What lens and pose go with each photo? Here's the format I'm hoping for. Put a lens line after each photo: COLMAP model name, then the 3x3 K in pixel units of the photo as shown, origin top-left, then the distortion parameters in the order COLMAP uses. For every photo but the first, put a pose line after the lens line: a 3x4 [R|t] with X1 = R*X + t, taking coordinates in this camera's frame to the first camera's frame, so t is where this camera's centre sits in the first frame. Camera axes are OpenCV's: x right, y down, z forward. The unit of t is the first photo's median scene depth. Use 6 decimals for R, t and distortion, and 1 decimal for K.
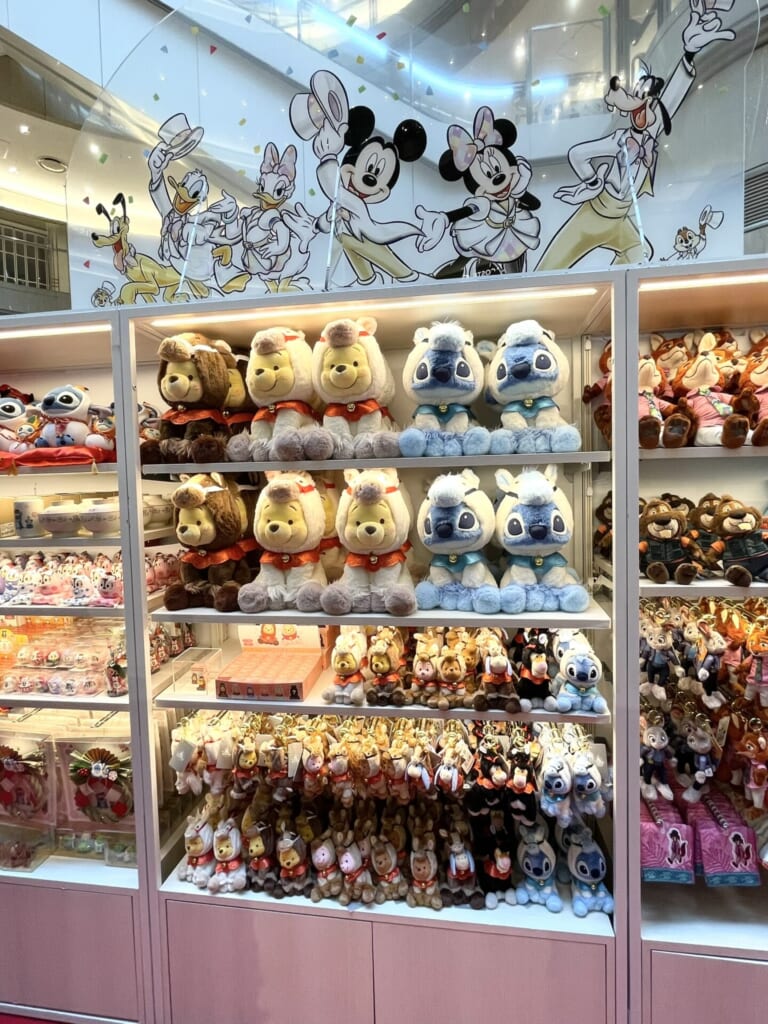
lens RADIAL K [[549.8, 0, 388.3], [0, 549.8, 511.2], [0, 0, 1]] dist [-0.001029, -0.000375]
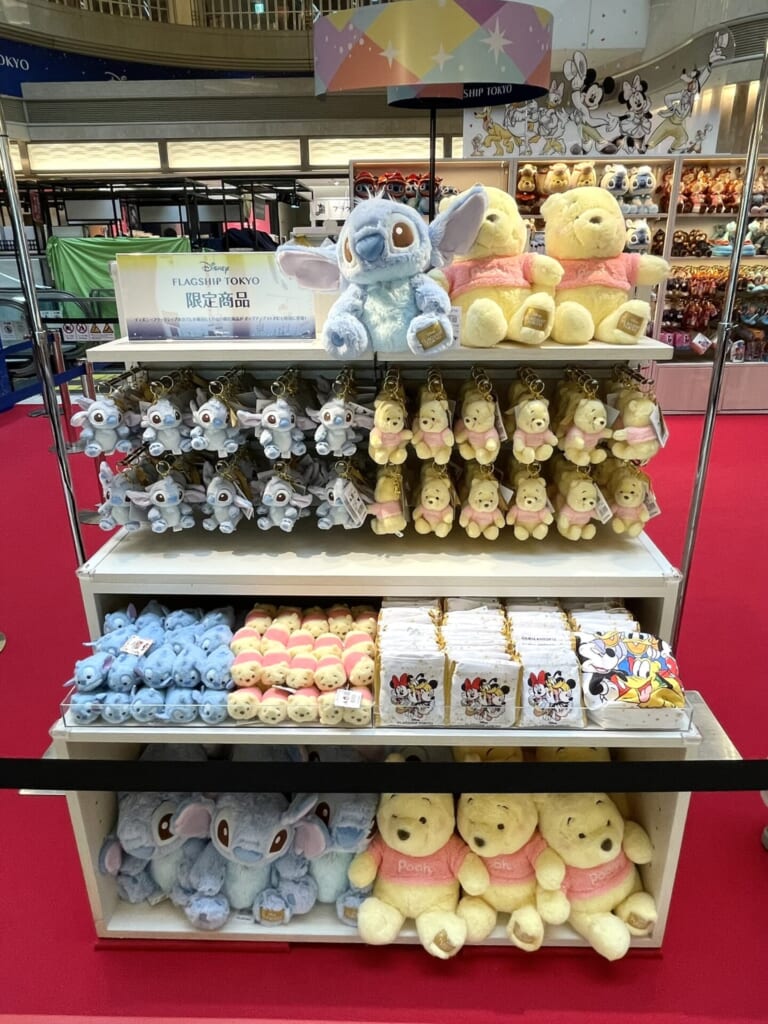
lens RADIAL K [[683.2, 0, 387.6], [0, 683.2, 515.2], [0, 0, 1]] dist [-0.004763, 0.000603]
pose [[0.992420, -0.030992, 0.118920, -1.557944], [-0.008641, 0.947684, 0.319093, 0.270496], [-0.122588, -0.317702, 0.940233, -2.777339]]
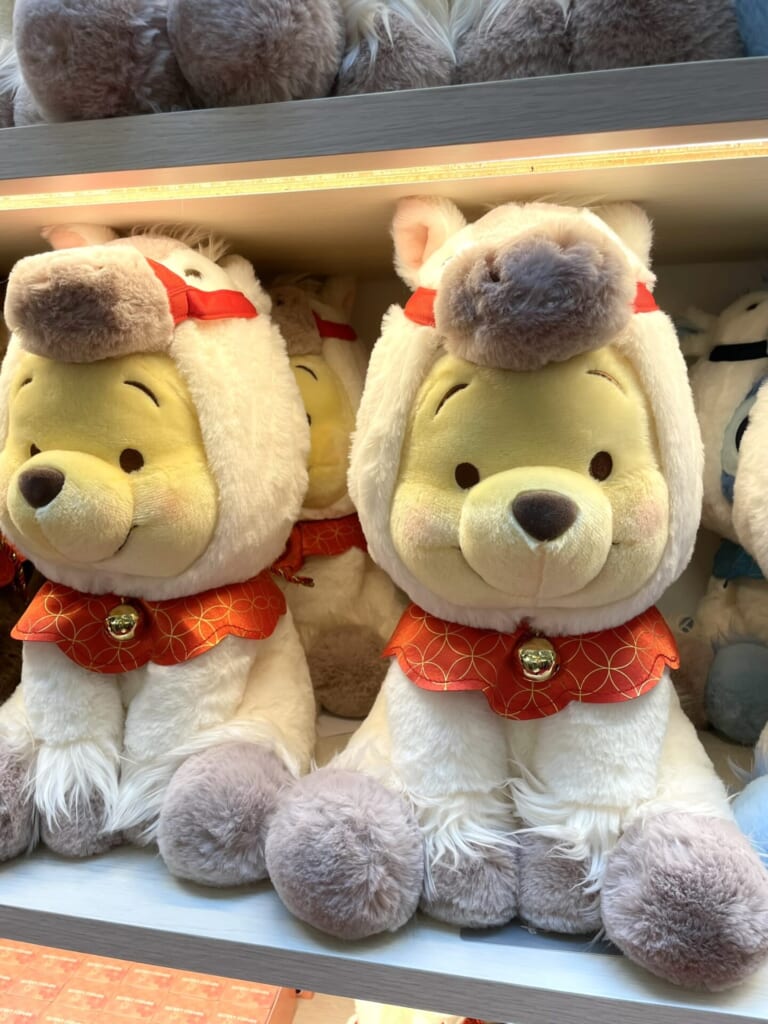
lens RADIAL K [[785.0, 0, 386.4], [0, 785.0, 511.5], [0, 0, 1]] dist [0.069665, -0.062937]
pose [[0.997585, 0.023887, -0.065215, -0.065852], [-0.017456, 0.995087, 0.097453, 0.009313], [0.067222, -0.096080, 0.993101, 0.751468]]
